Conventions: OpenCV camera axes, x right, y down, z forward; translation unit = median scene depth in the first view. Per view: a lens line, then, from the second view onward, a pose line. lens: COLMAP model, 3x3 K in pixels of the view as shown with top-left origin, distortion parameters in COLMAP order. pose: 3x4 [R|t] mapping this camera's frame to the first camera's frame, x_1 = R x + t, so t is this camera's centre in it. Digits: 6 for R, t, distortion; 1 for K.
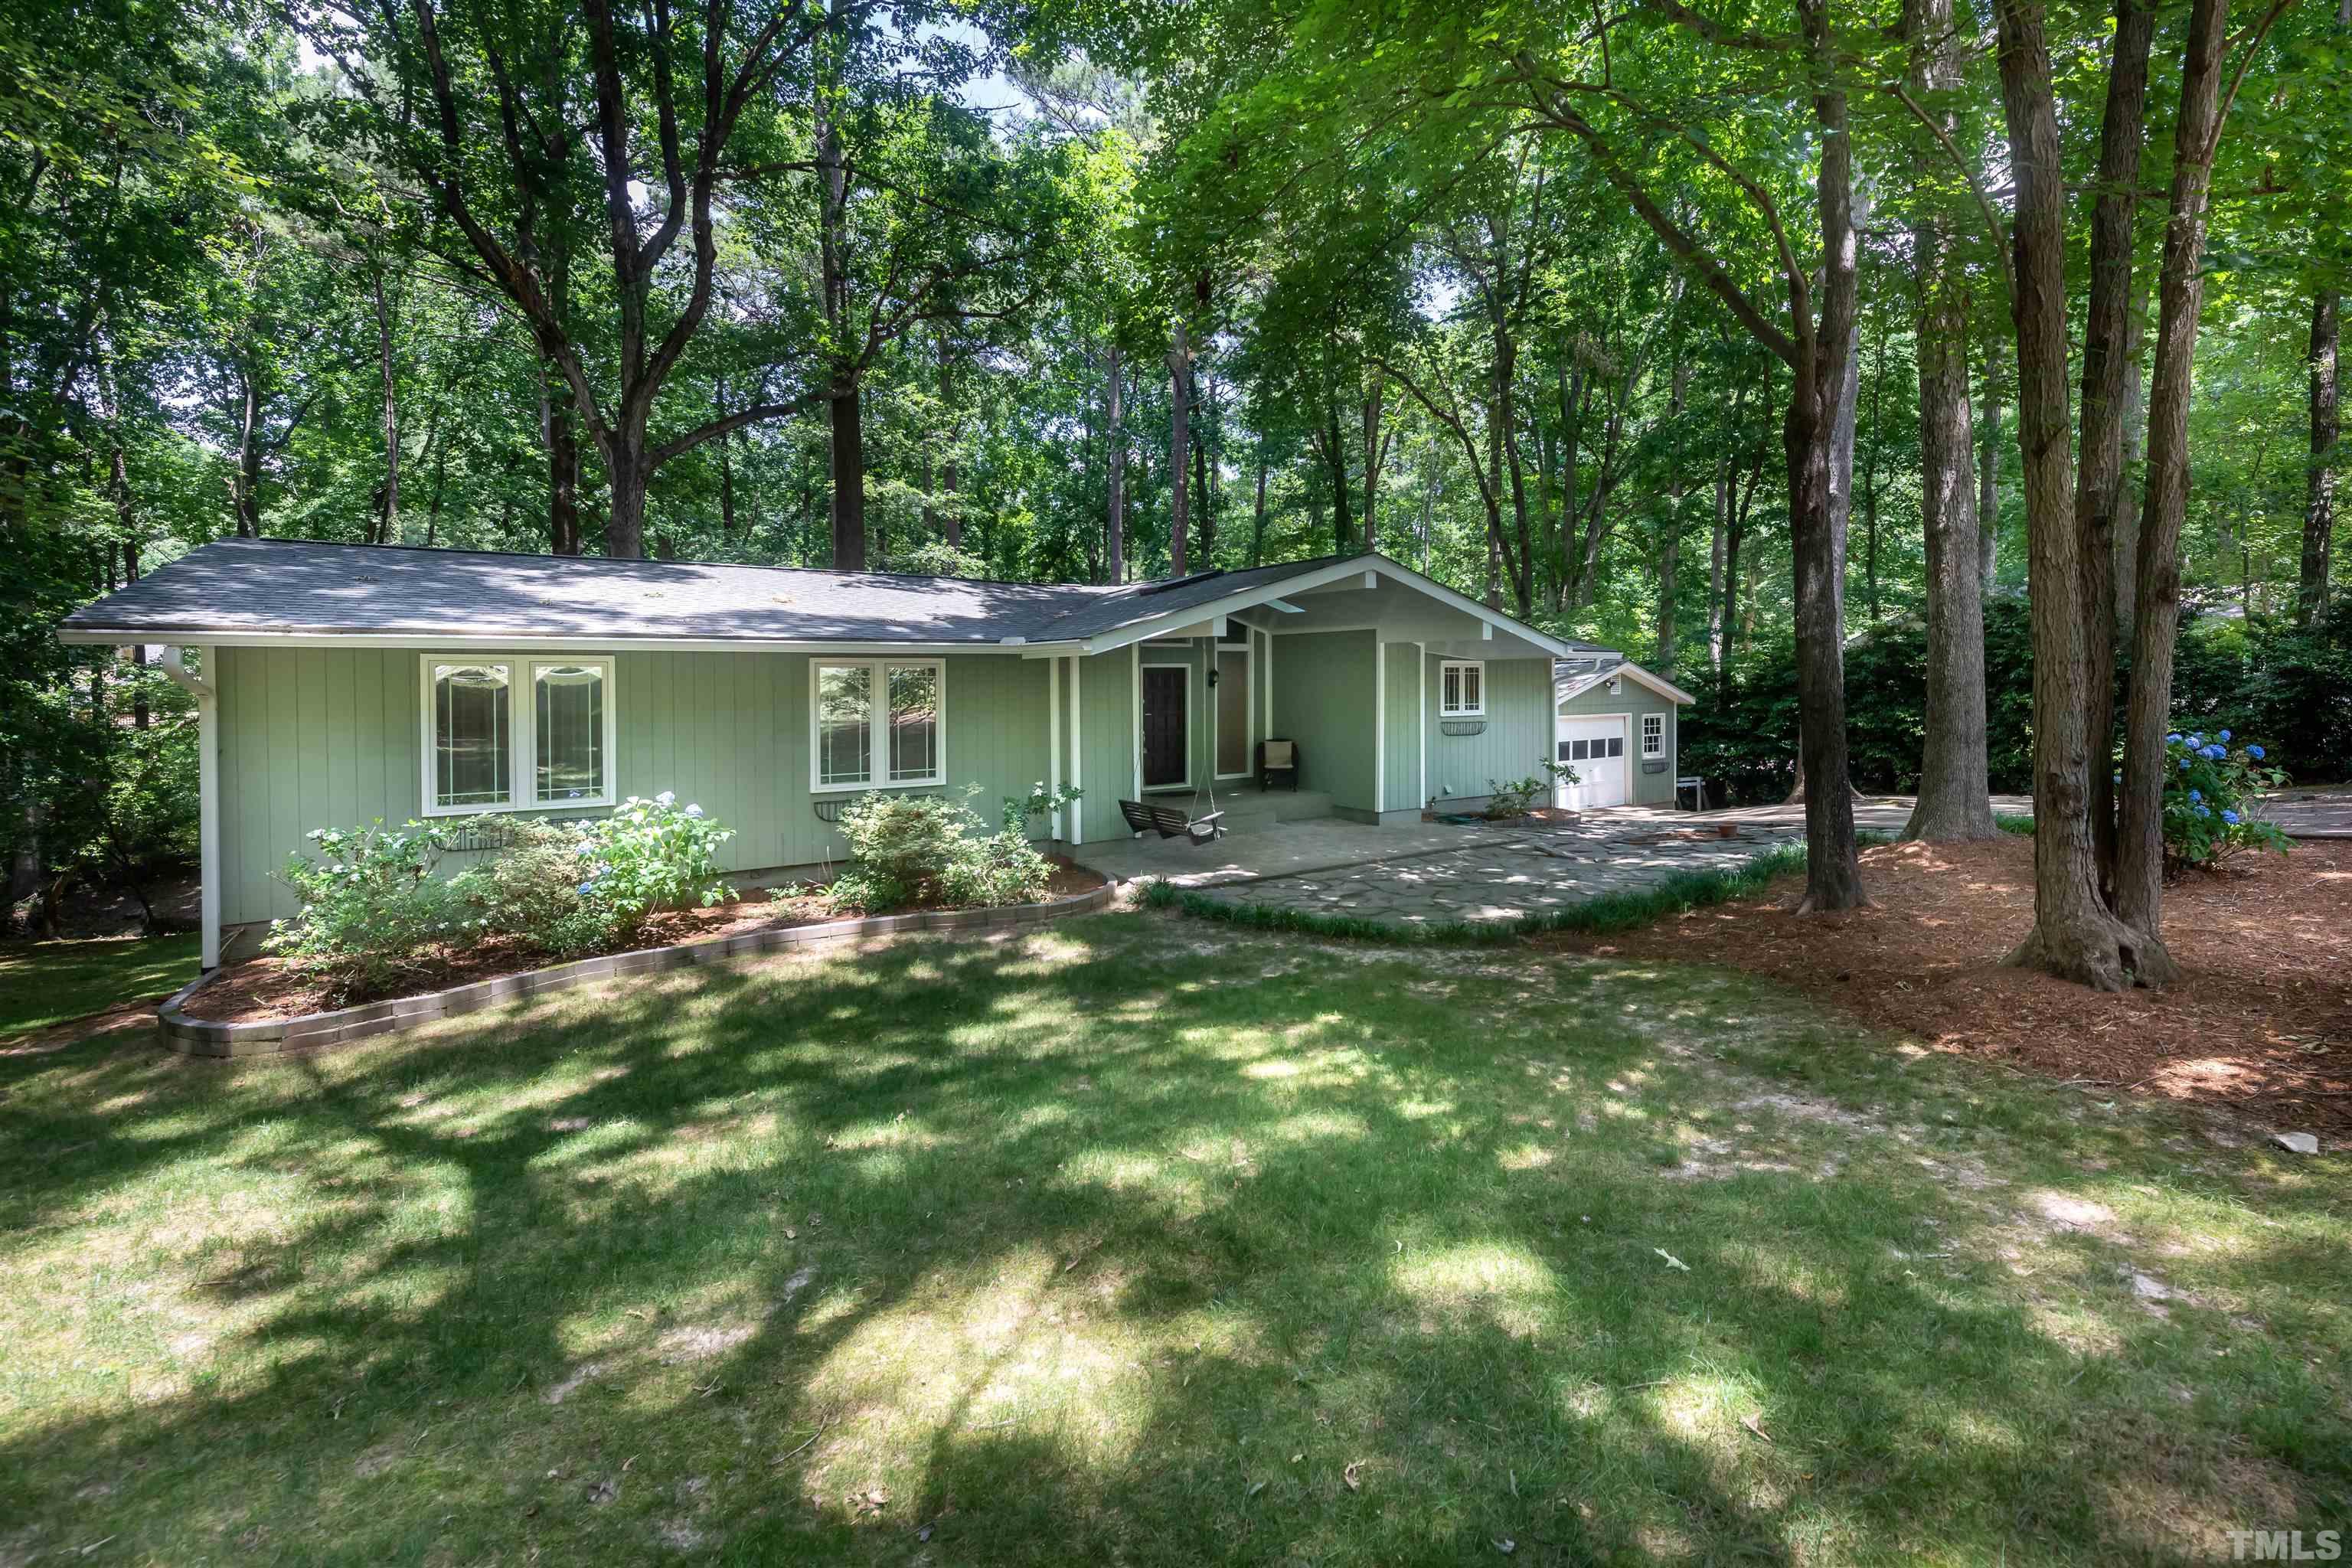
lens RADIAL K [[995.8, 0, 1183.7], [0, 995.8, 717.8], [0, 0, 1]] dist [0.001612, -0.000308]
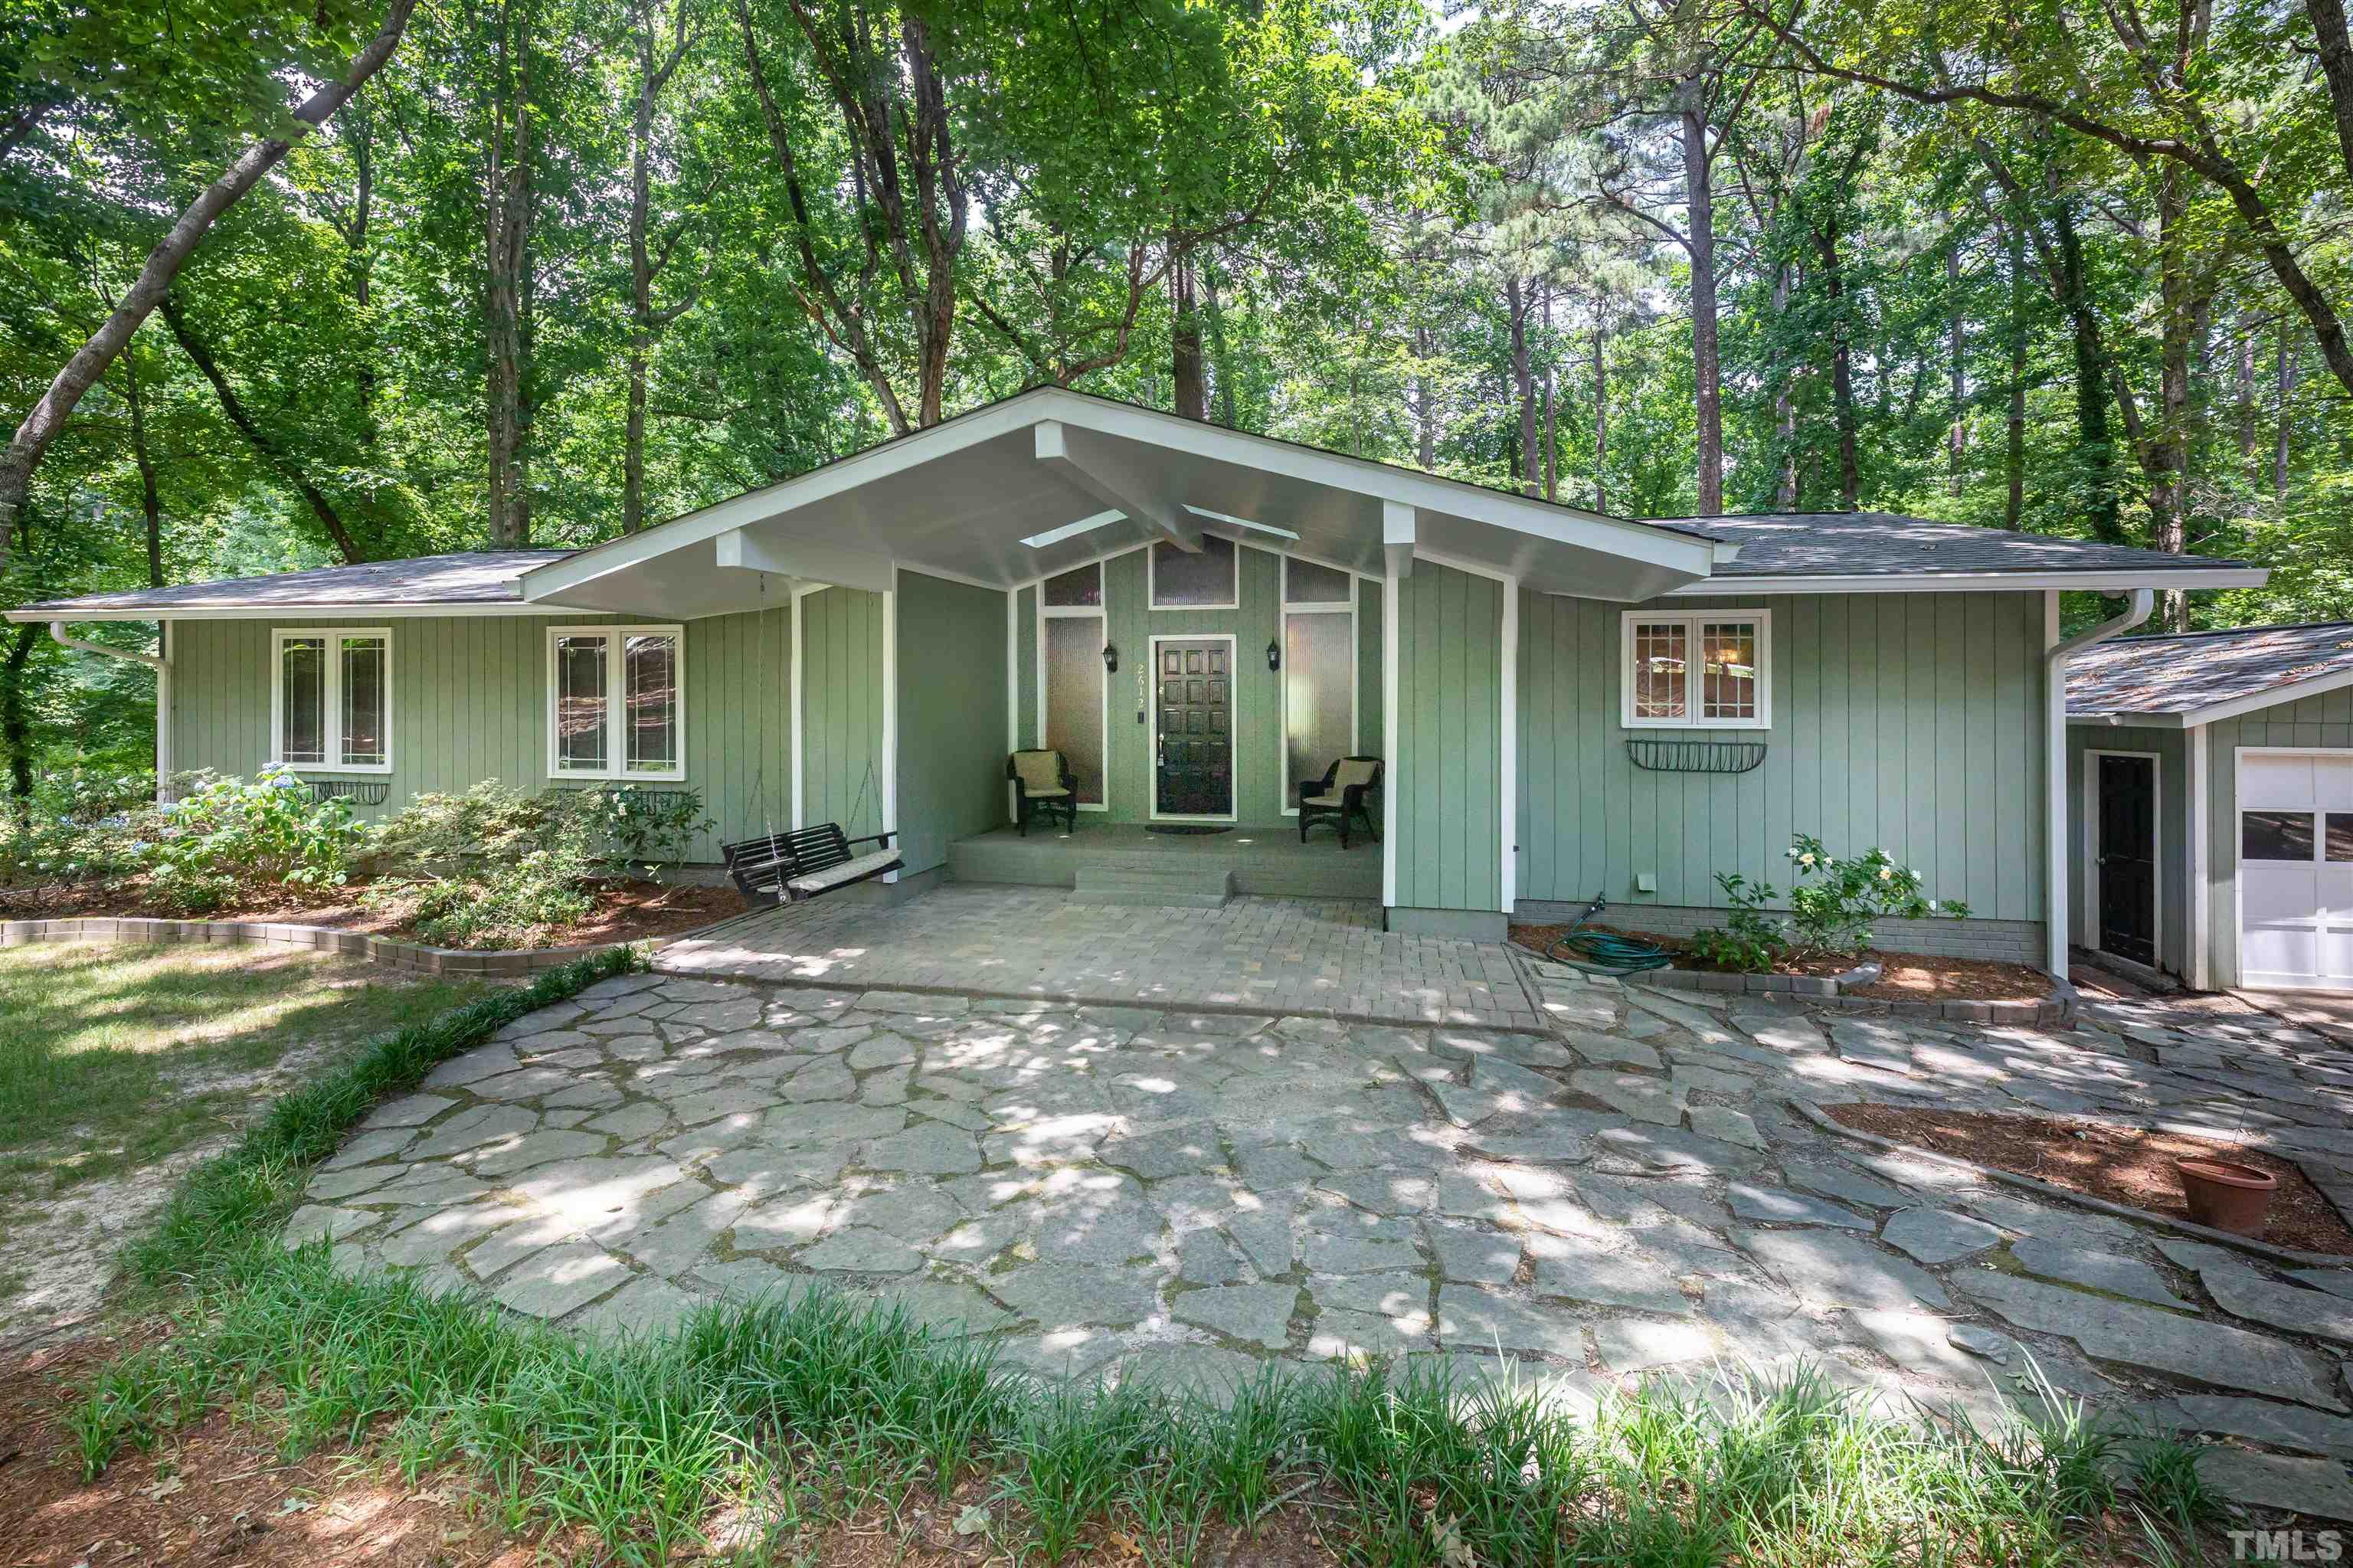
lens RADIAL K [[996.3, 0, 1184.2], [0, 996.3, 717.8], [0, 0, 1]] dist [0.001612, -0.000308]
pose [[0.710611, 0.027106, -0.703063, 0.550417], [-0.033238, 0.999435, 0.004938, -0.001704], [0.702800, 0.019859, 0.711110, 0.634543]]
